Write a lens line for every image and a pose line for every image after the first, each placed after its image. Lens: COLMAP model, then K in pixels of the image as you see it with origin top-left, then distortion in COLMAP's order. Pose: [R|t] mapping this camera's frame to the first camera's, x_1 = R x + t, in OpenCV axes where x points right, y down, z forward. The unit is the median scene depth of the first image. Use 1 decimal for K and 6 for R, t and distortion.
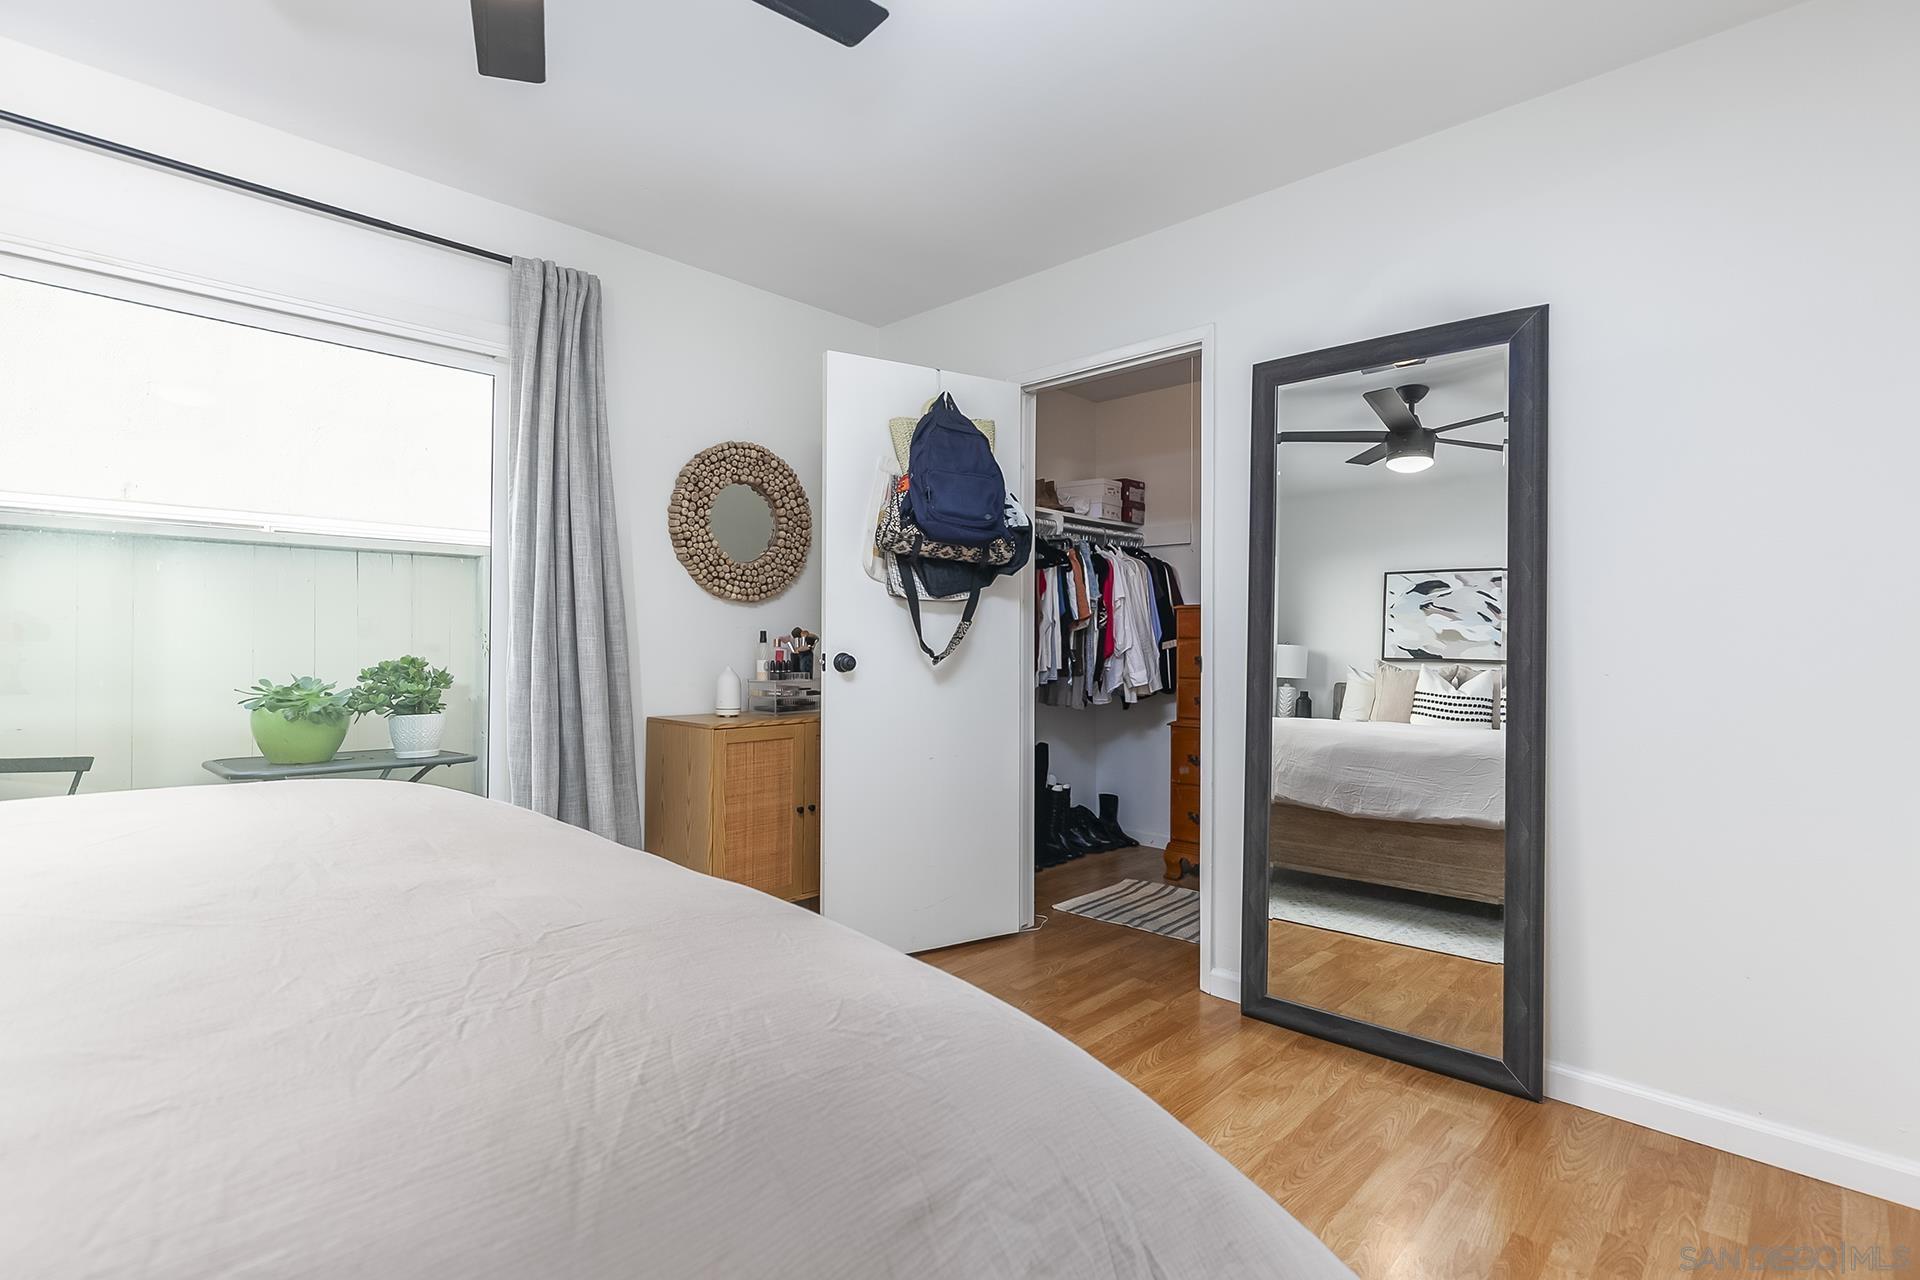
lens RADIAL K [[909.7, 0, 963.0], [0, 909.7, 633.2], [0, 0, 1]] dist [0.002143, 0.000276]
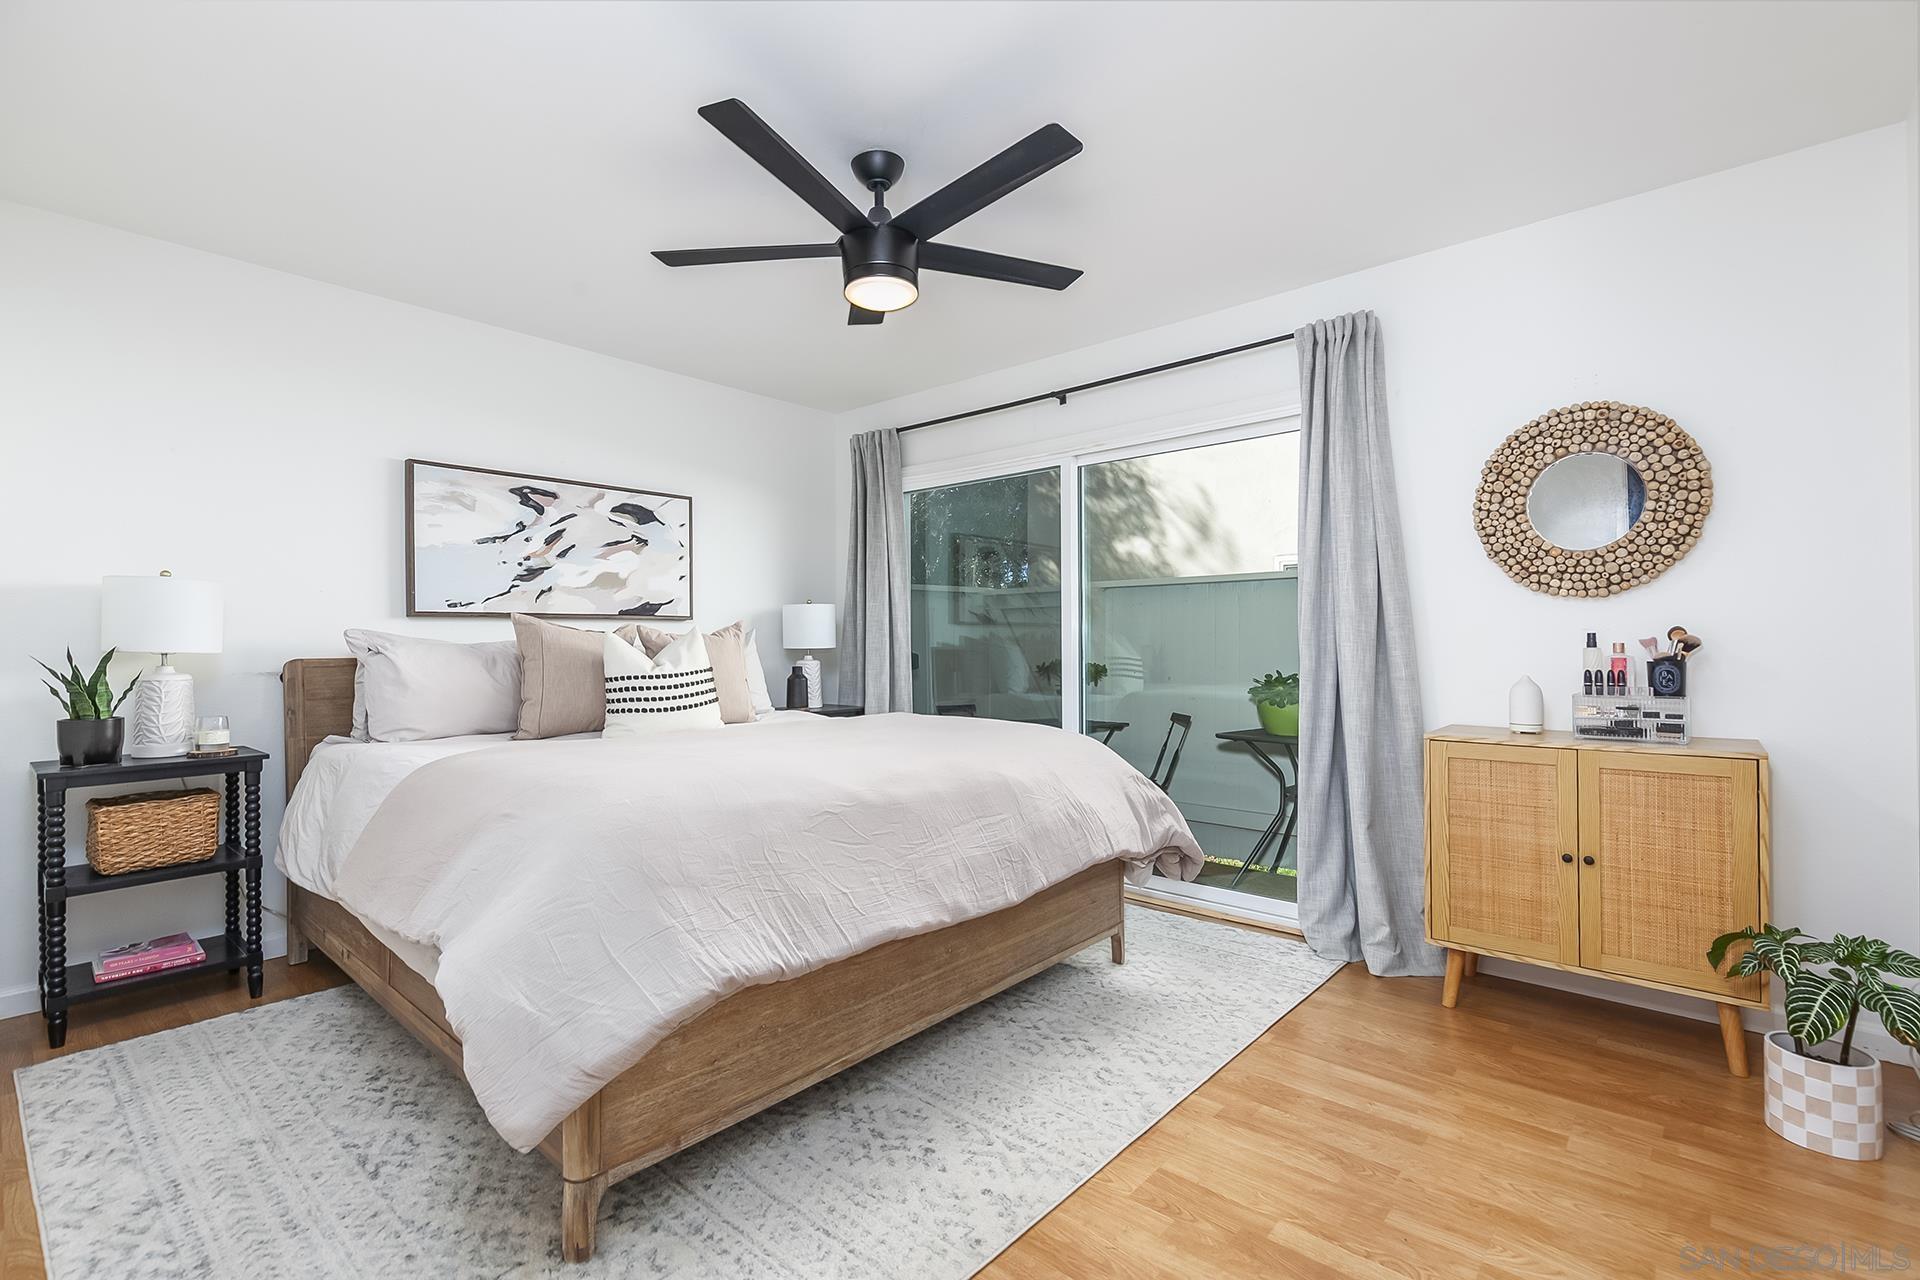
lens RADIAL K [[864.9, 0, 962.9], [0, 864.9, 643.3], [0, 0, 1]] dist [0.013783, -0.005387]
pose [[0.035828, -0.006261, -0.999338, 0.365140], [0.012226, 0.999908, -0.005826, 0.002815], [0.999283, -0.012009, 0.035901, 0.287853]]
